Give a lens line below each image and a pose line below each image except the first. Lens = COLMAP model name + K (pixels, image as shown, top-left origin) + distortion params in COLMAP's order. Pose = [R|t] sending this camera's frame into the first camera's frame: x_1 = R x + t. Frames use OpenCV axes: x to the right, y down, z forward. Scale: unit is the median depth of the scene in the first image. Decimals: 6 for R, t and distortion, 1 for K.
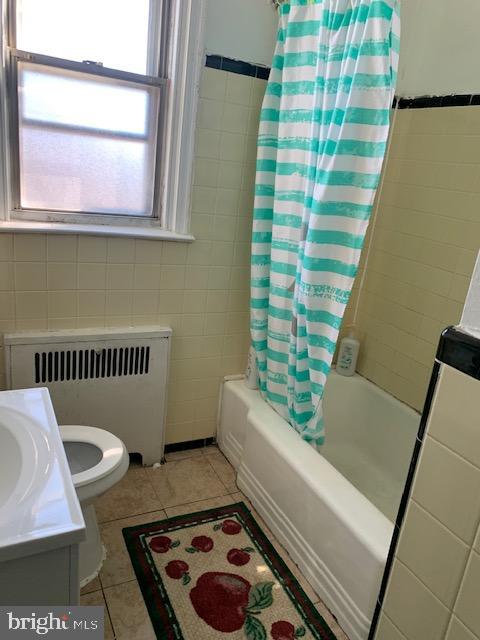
lens RADIAL K [[493.2, 0, 241.5], [0, 493.2, 324.2], [0, 0, 1]] dist [0.026033, -0.030072]
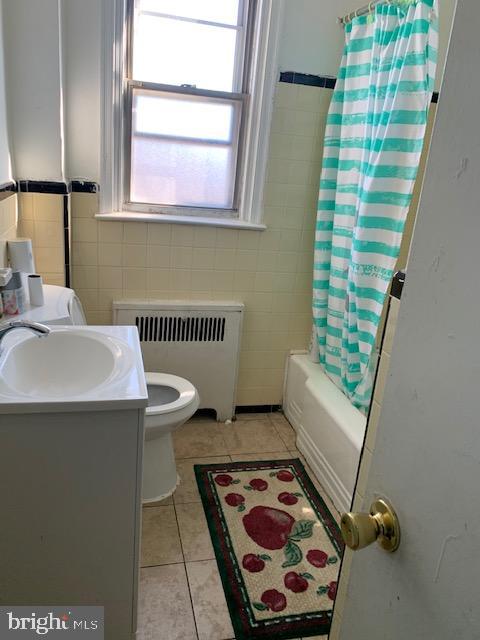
lens RADIAL K [[493.2, 0, 224.1], [0, 493.2, 318.0], [0, 0, 1]] dist [0.026033, -0.030072]
pose [[0.970419, 0.044564, -0.237279, 0.105373], [-0.049109, 0.998705, -0.013273, 0.069383], [0.236381, 0.024532, 0.971351, -0.174032]]
